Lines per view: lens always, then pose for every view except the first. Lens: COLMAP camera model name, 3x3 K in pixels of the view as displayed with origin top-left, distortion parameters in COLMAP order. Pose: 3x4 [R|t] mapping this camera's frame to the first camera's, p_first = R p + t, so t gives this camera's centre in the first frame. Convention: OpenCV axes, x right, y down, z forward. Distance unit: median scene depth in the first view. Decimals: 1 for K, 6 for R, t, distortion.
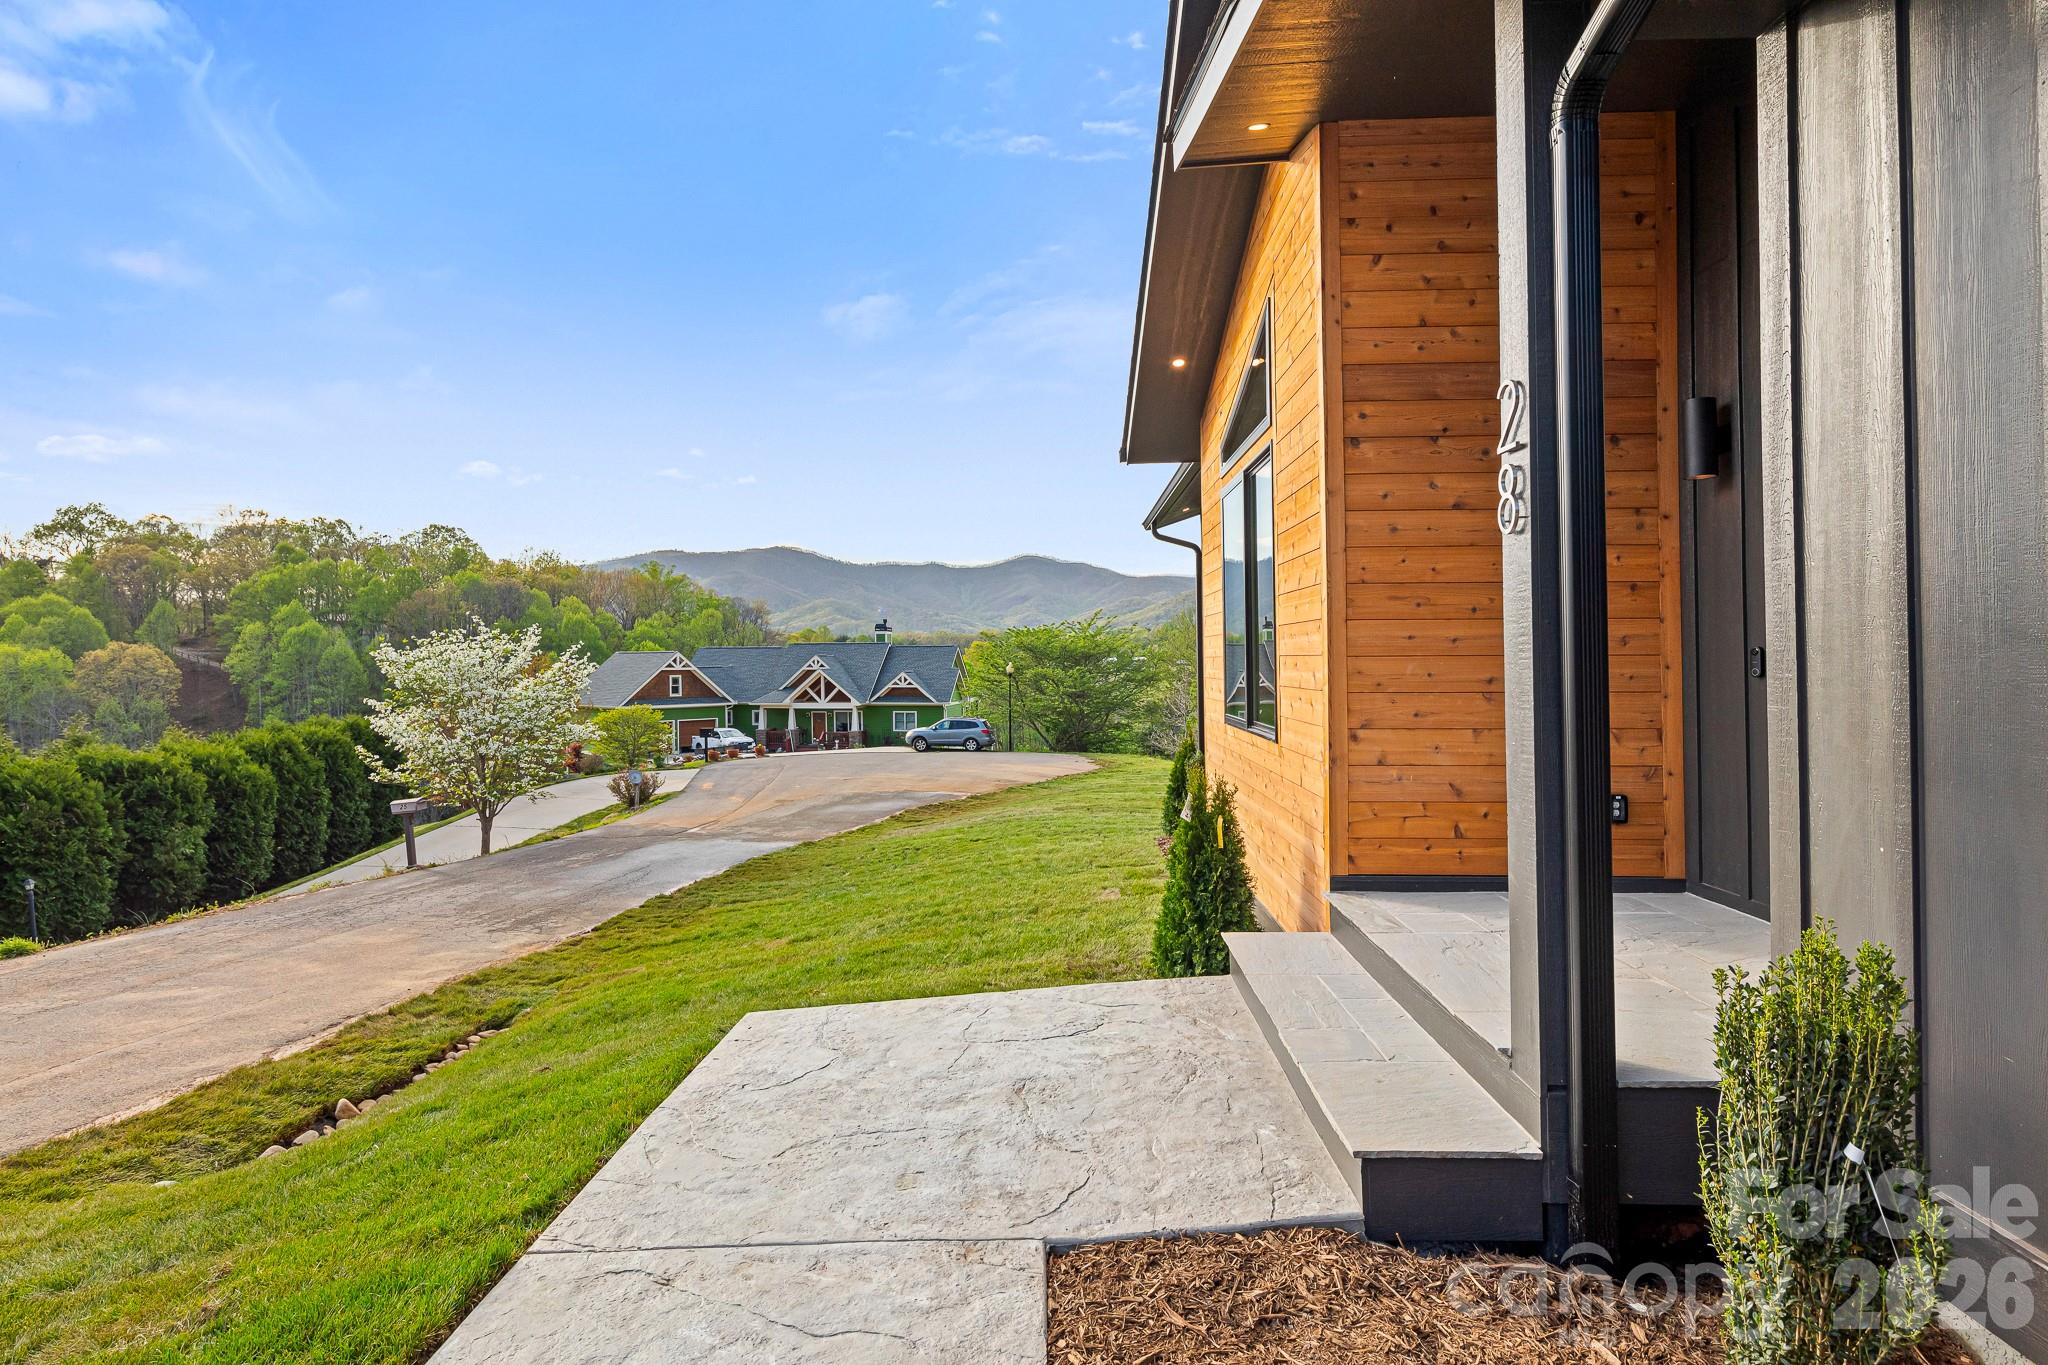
lens RADIAL K [[996.8, 0, 1008.9], [0, 996.8, 662.8], [0, 0, 1]] dist [0.001402, -0.000921]
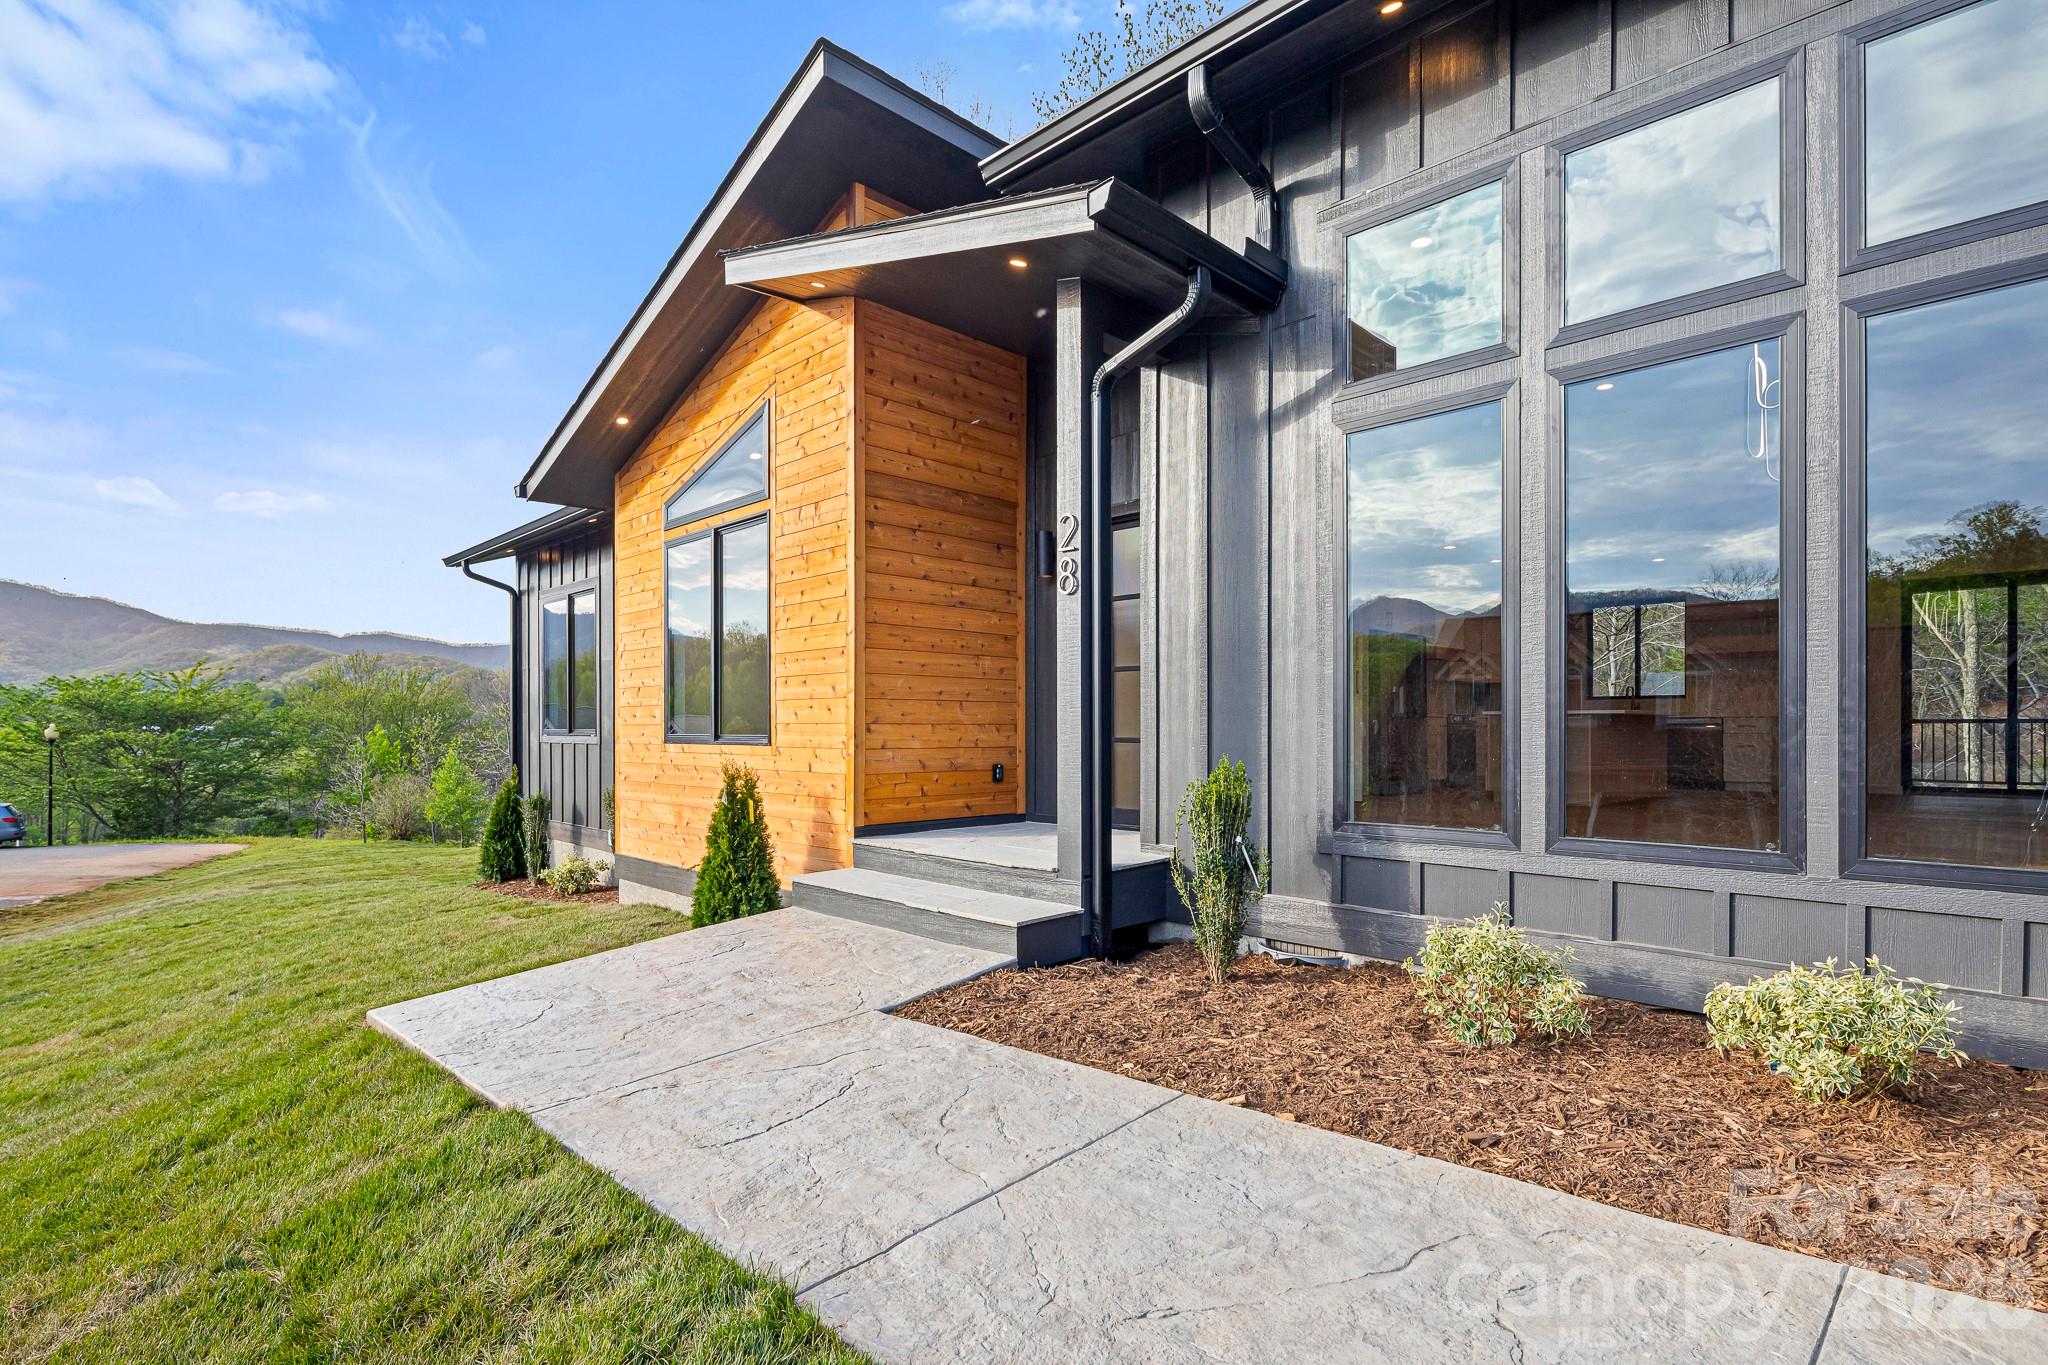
lens RADIAL K [[988.6, 0, 1015.8], [0, 988.6, 741.9], [0, 0, 1]] dist [0.000798, -0.000182]
pose [[0.687926, -0.006816, 0.725749, -0.550553], [-0.000221, 0.999954, 0.009601, 0.079236], [-0.725781, -0.006765, 0.687892, -0.139510]]
